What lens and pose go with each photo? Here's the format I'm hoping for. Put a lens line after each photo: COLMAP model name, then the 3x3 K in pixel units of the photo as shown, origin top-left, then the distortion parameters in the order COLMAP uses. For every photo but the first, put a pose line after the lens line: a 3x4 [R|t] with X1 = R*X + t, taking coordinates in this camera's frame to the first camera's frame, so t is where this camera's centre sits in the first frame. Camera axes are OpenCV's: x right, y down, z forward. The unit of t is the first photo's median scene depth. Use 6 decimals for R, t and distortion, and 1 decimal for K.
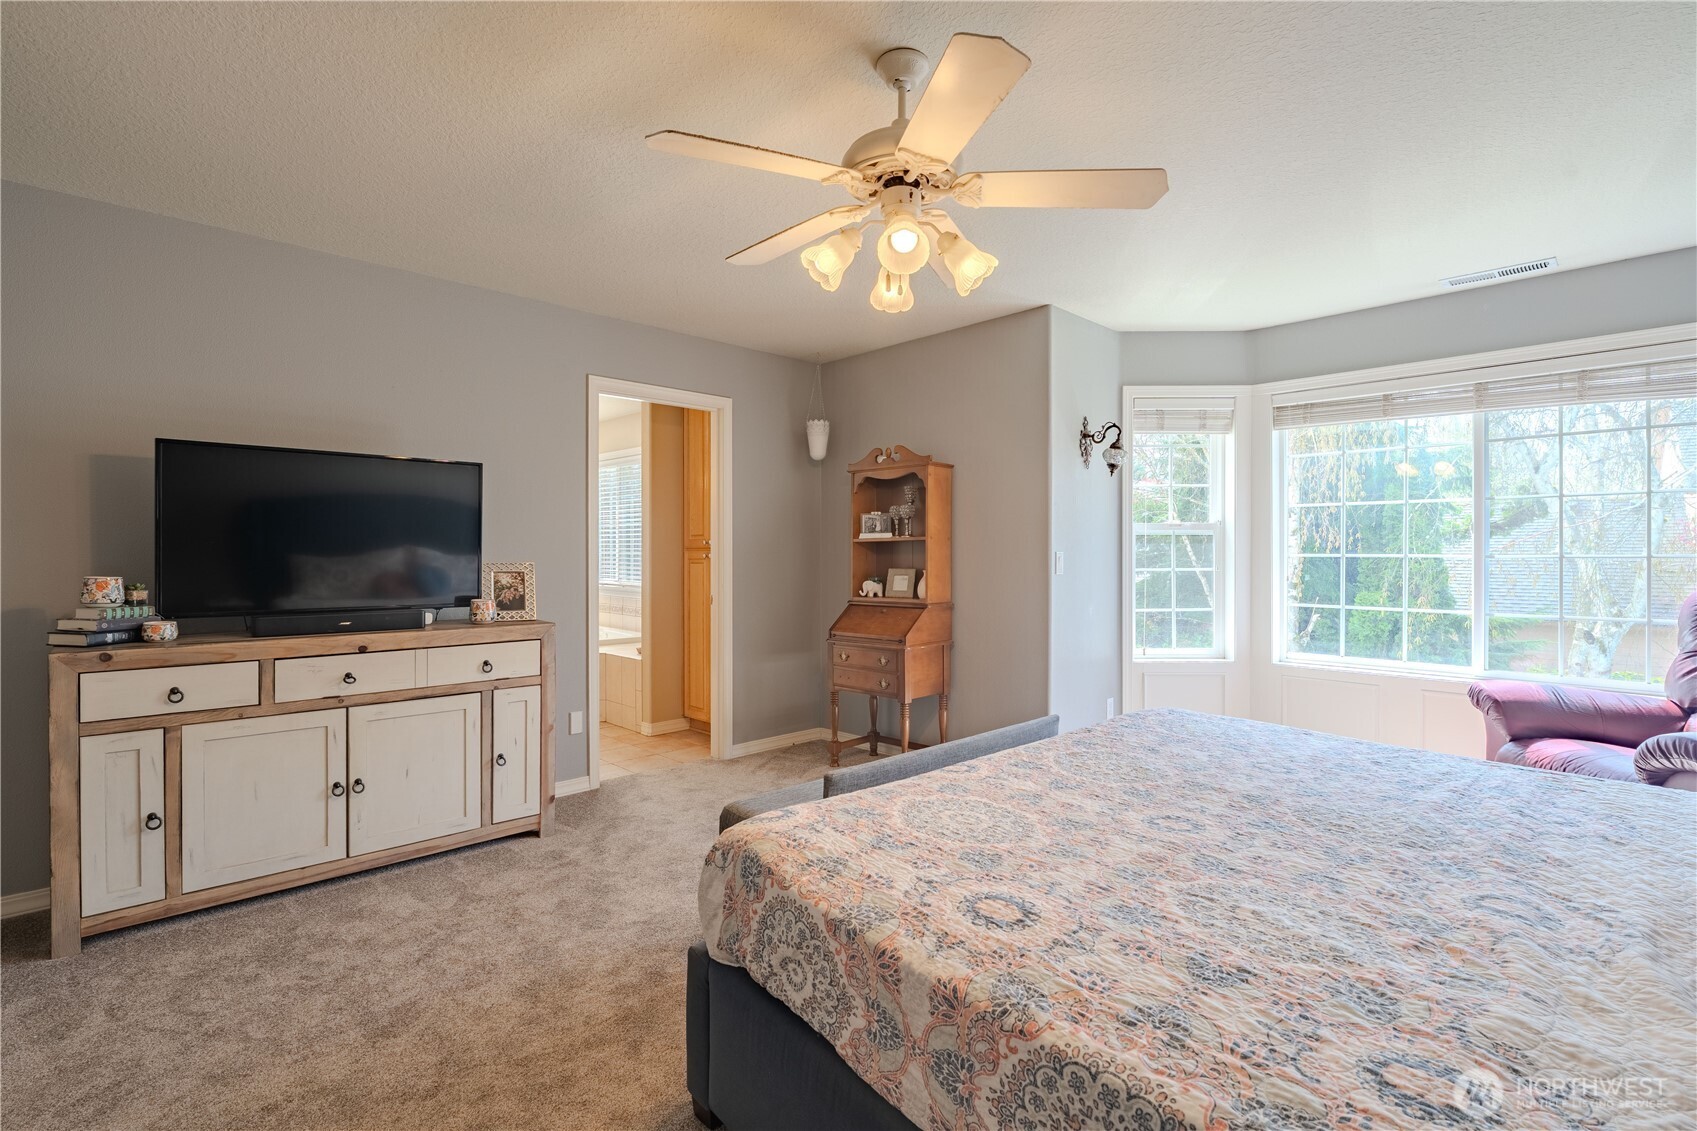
lens RADIAL K [[763.5, 0, 841.7], [0, 763.5, 566.4], [0, 0, 1]] dist [-0.008782, 0.000807]
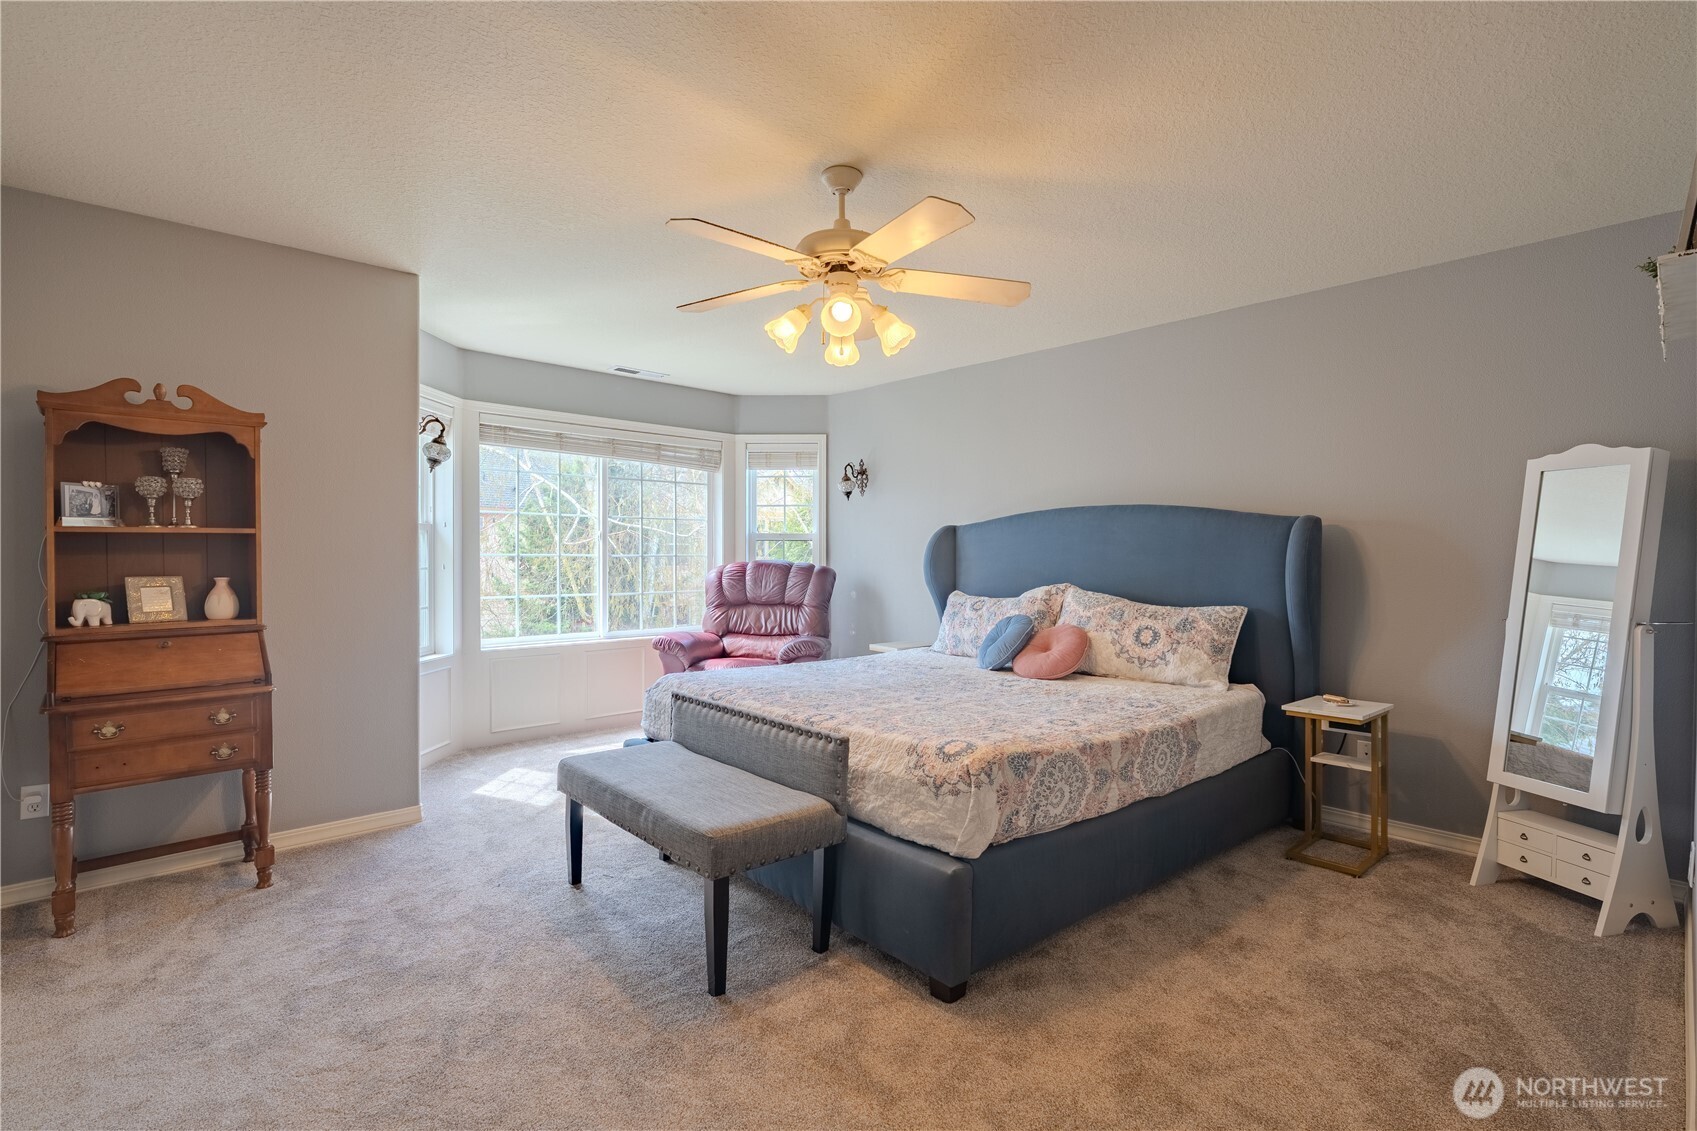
lens RADIAL K [[763.5, 0, 841.7], [0, 763.5, 566.4], [0, 0, 1]] dist [-0.008782, 0.000807]
pose [[0.042658, -0.016812, 0.998948, -0.576904], [0.011410, 0.999801, 0.016339, -0.009966], [-0.999025, 0.010701, 0.042842, 0.446663]]
